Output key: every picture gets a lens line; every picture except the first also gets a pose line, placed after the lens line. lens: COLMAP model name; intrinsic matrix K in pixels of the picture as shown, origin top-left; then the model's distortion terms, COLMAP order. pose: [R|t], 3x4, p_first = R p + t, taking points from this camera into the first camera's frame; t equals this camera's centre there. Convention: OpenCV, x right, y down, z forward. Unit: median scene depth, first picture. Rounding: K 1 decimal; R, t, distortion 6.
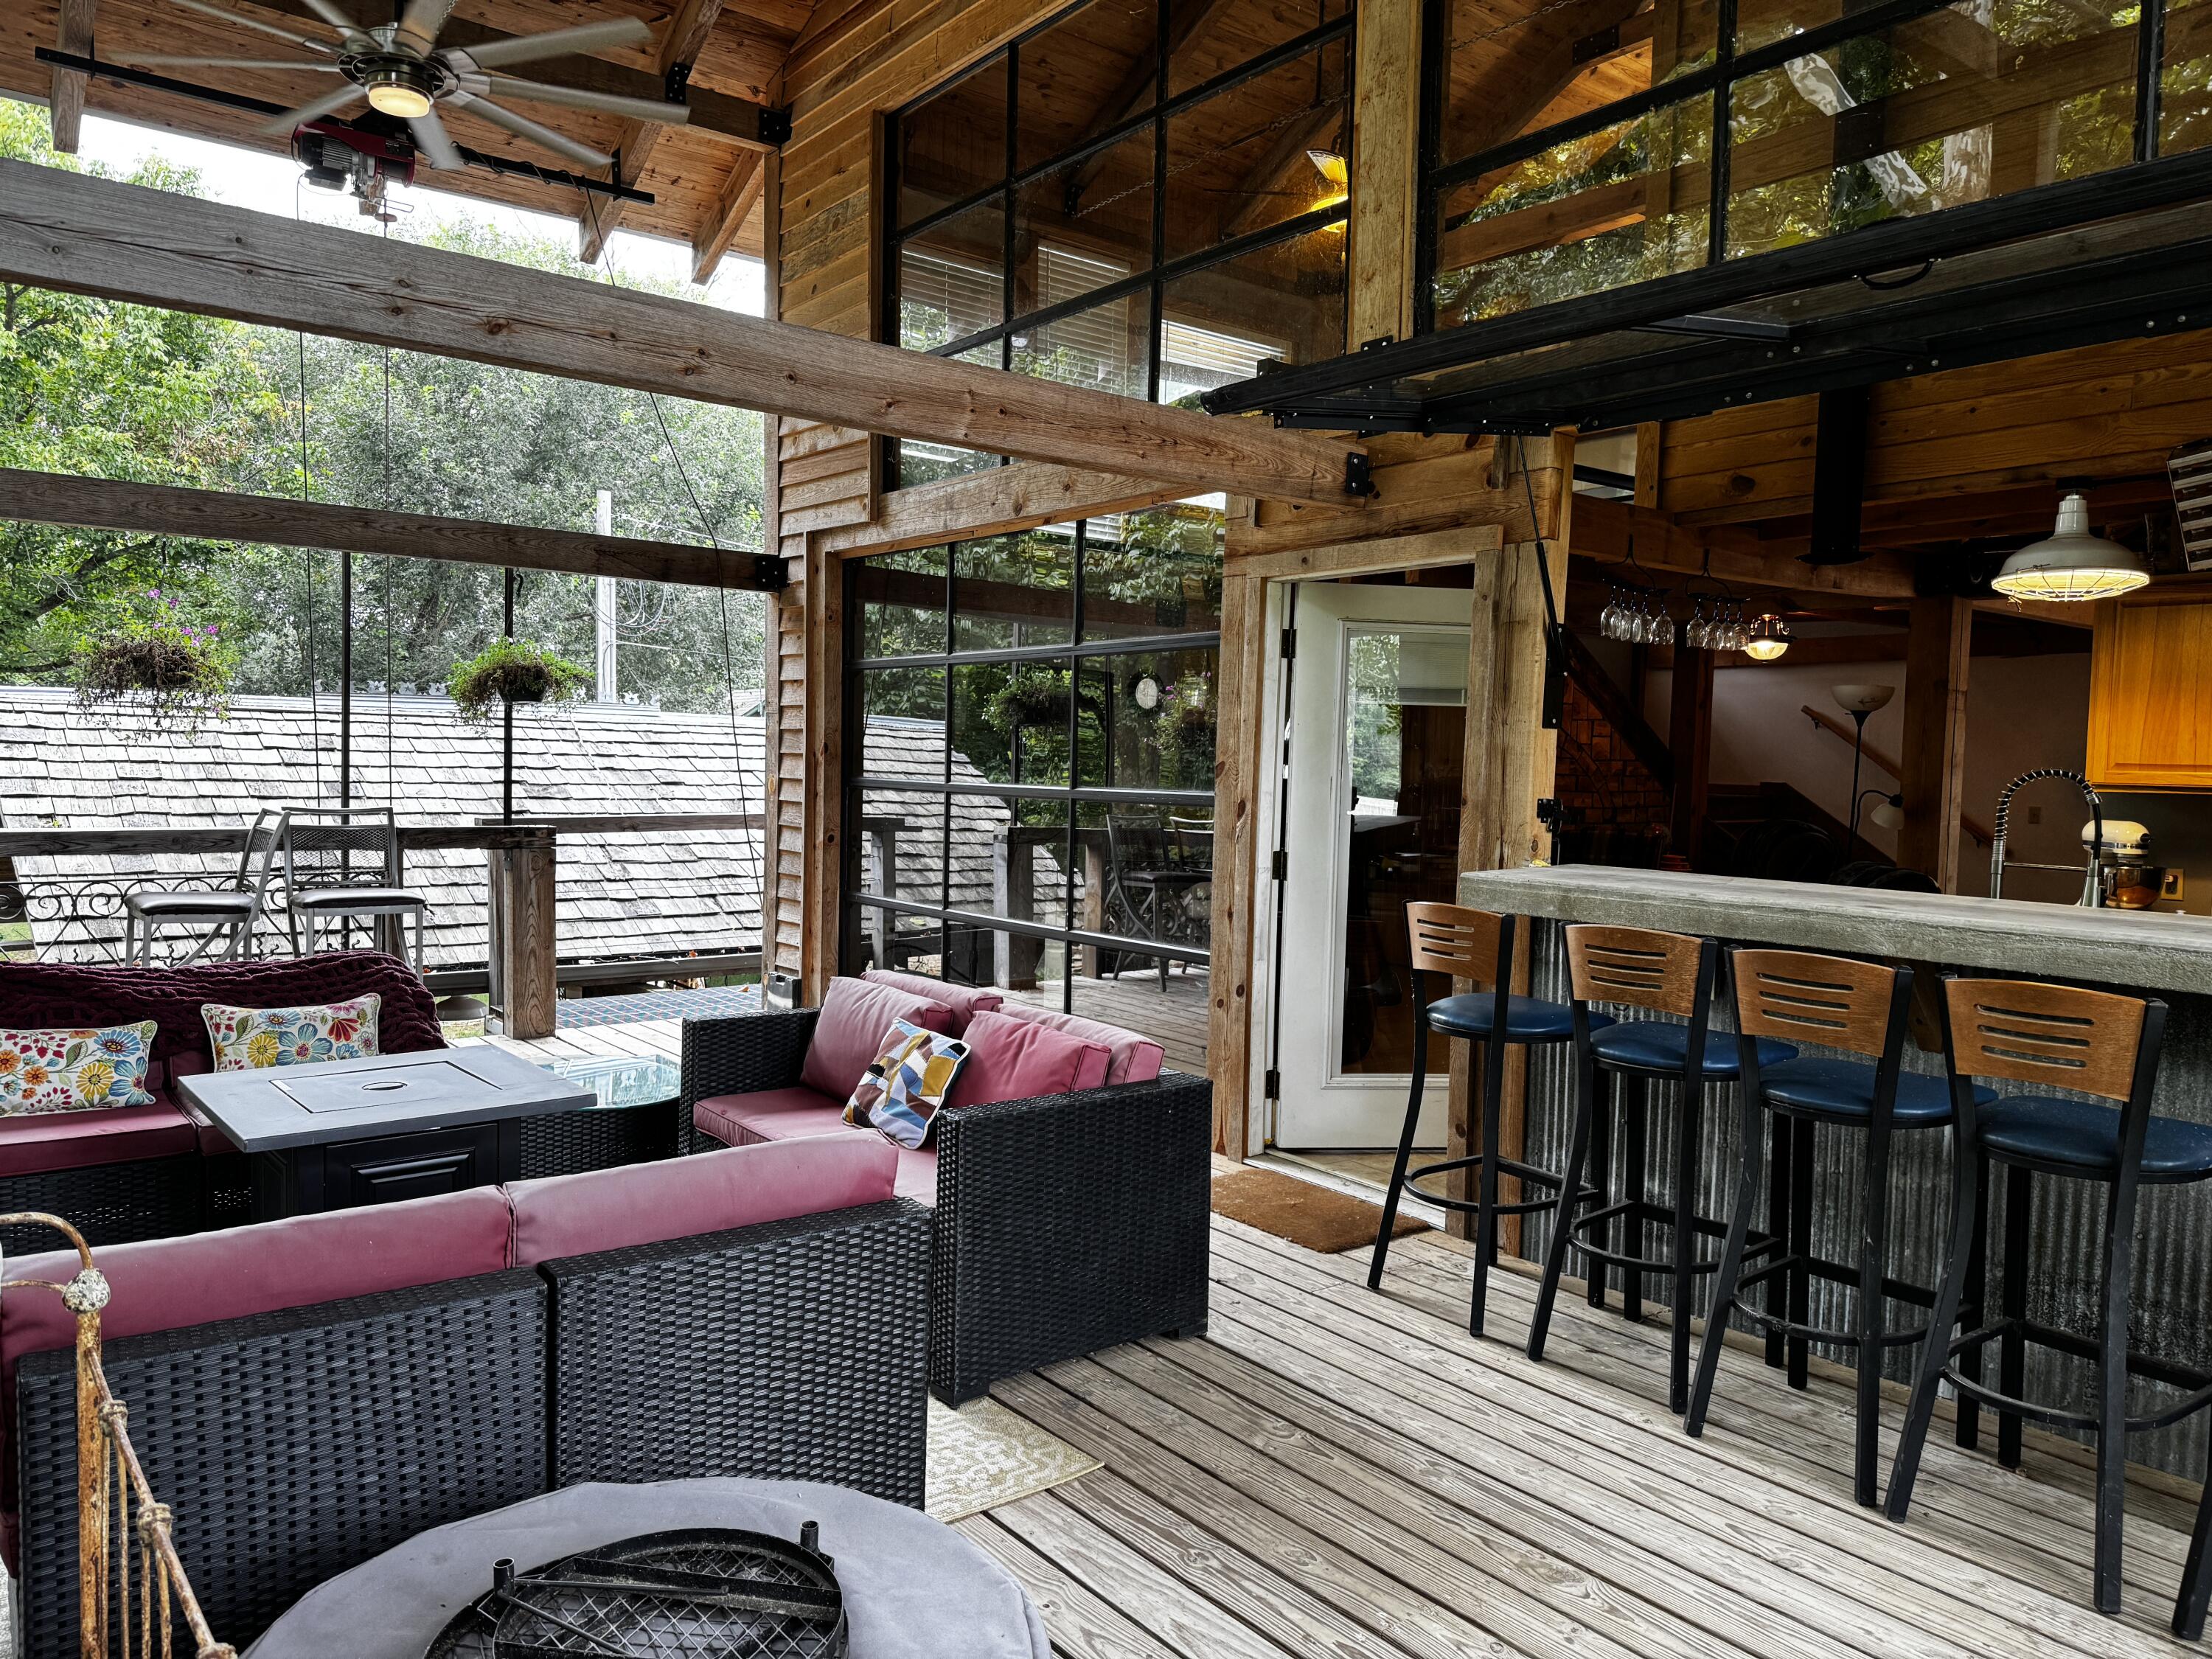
lens RADIAL K [[1576.8, 0, 1110.5], [0, 1576.8, 831.7], [0, 0, 1]] dist [0.086401, -0.096901]
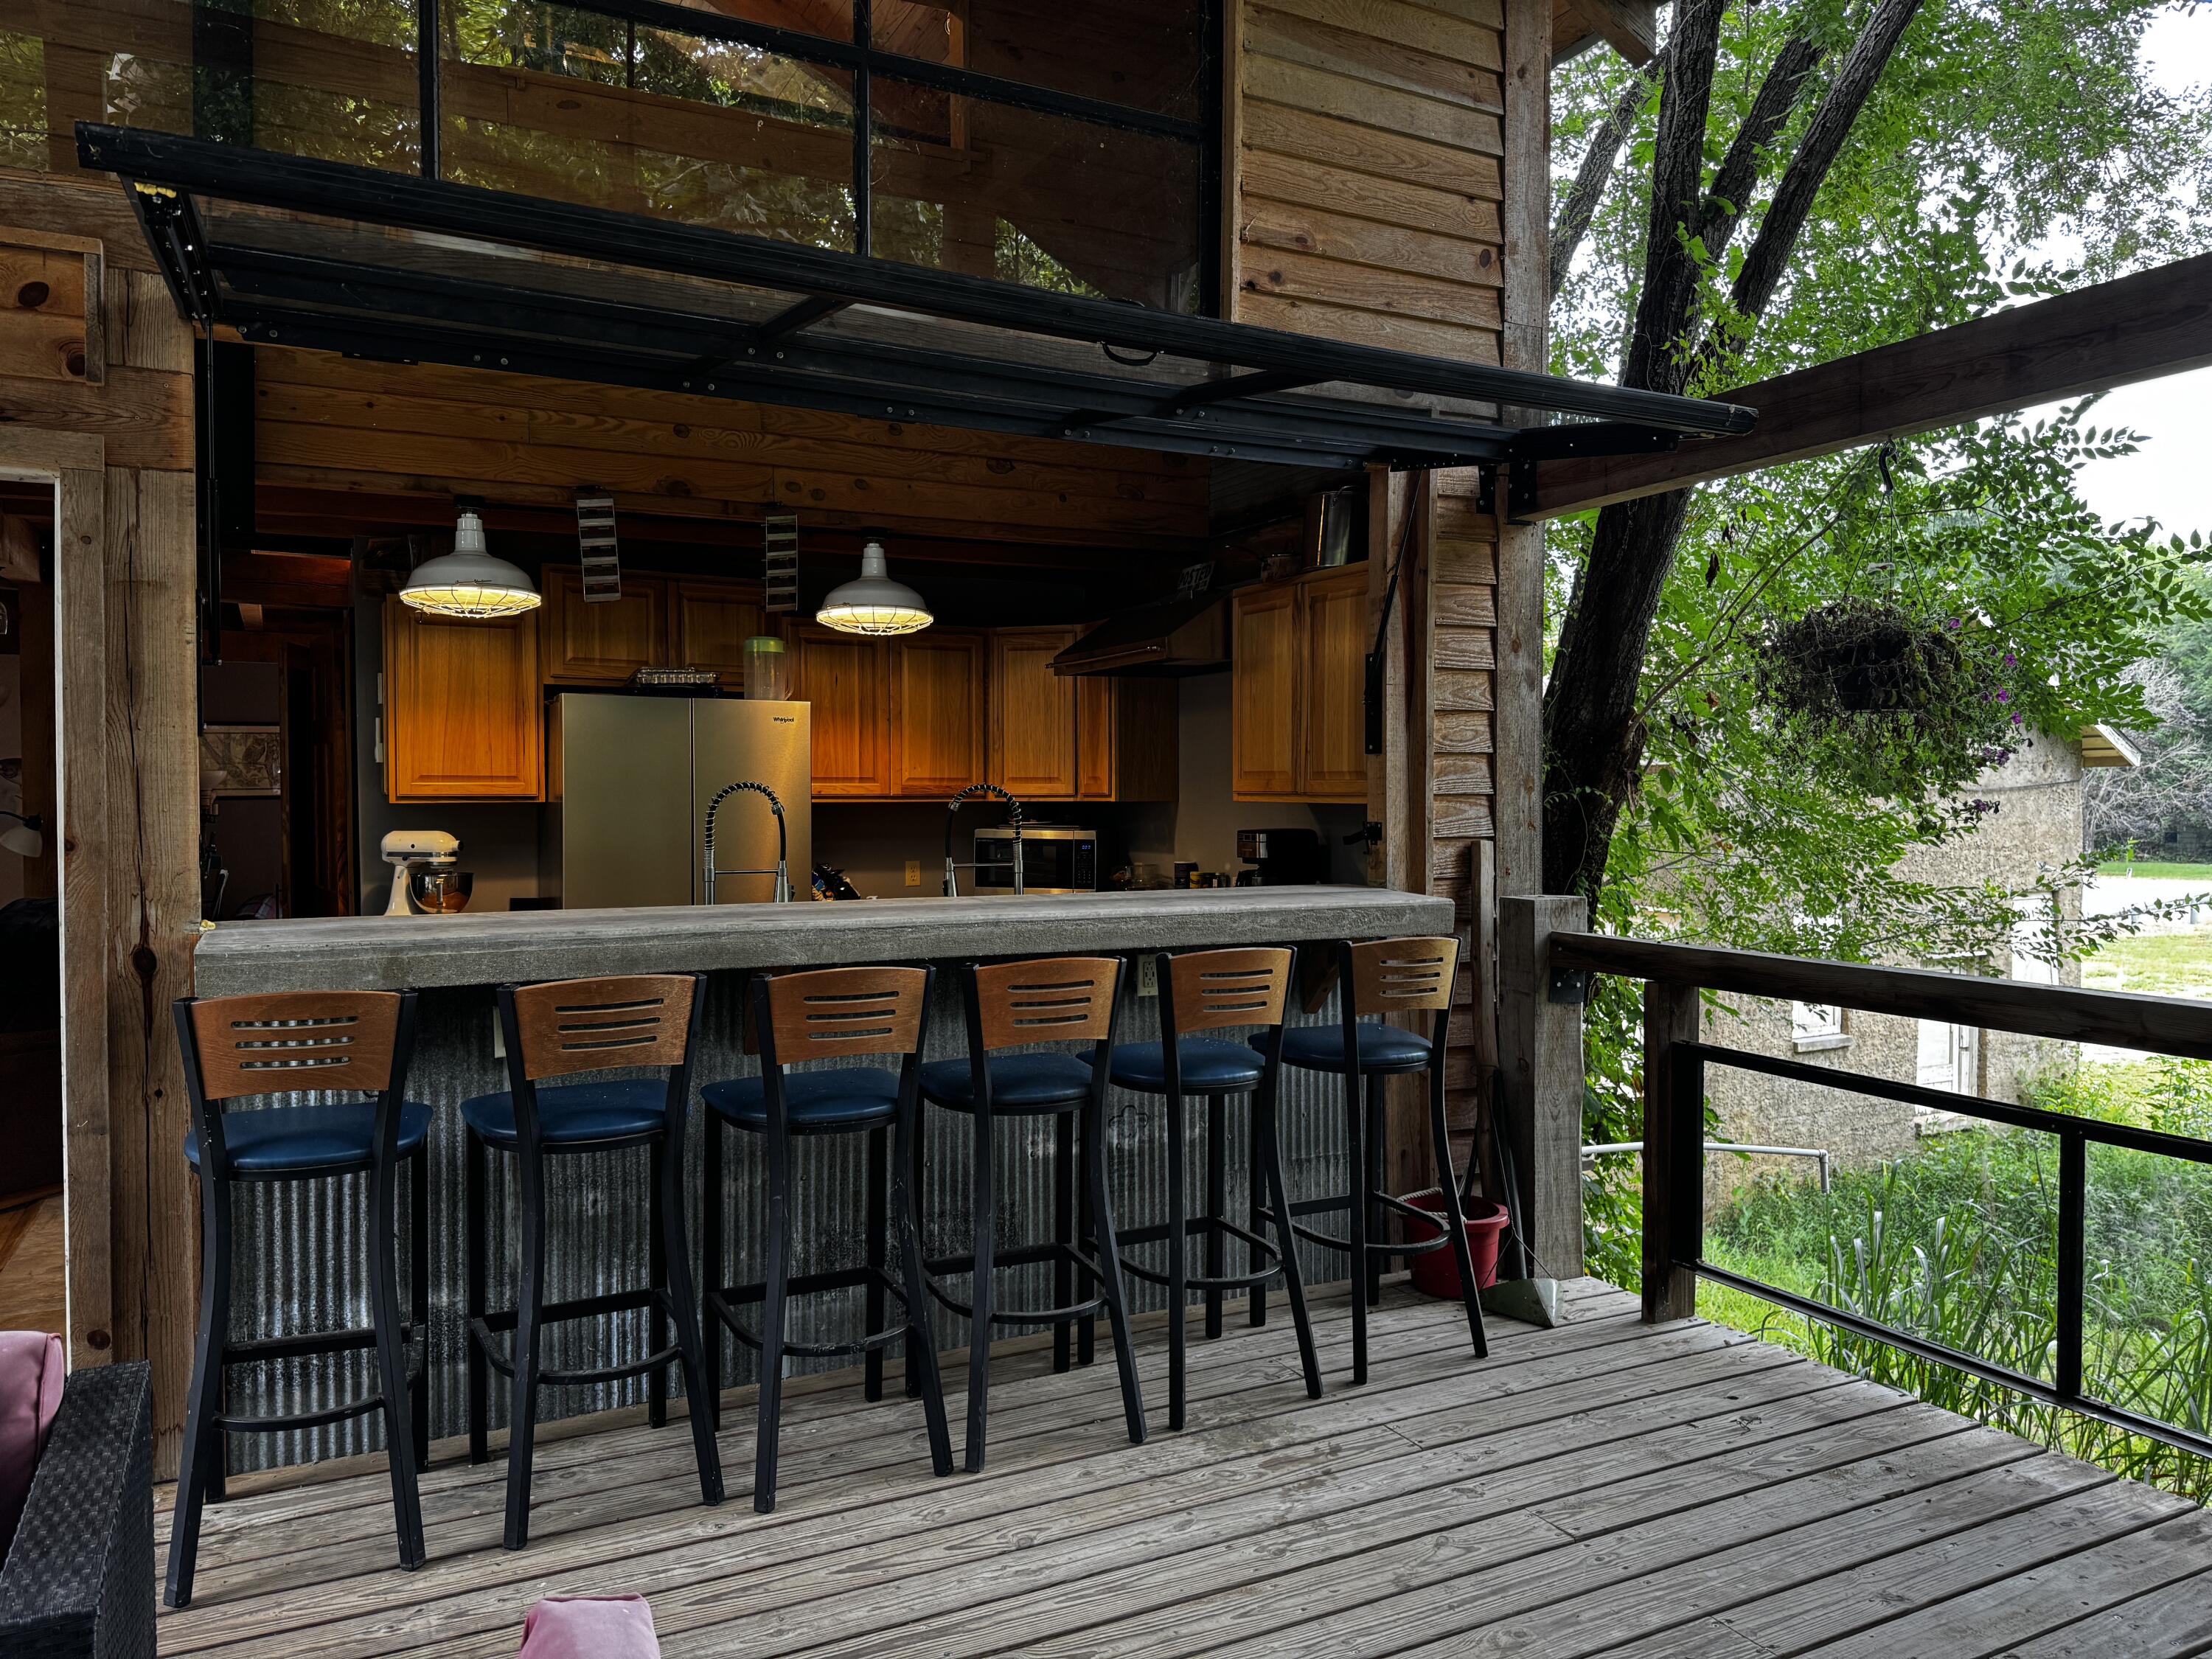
lens RADIAL K [[1576.8, 0, 1059.7], [0, 1576.8, 829.2], [0, 0, 1]] dist [0.086401, -0.096901]
pose [[0.184439, -0.045988, 0.981767, -0.422390], [0.051361, 0.997991, 0.037099, -0.034034], [-0.981501, 0.043582, 0.186431, 0.559238]]
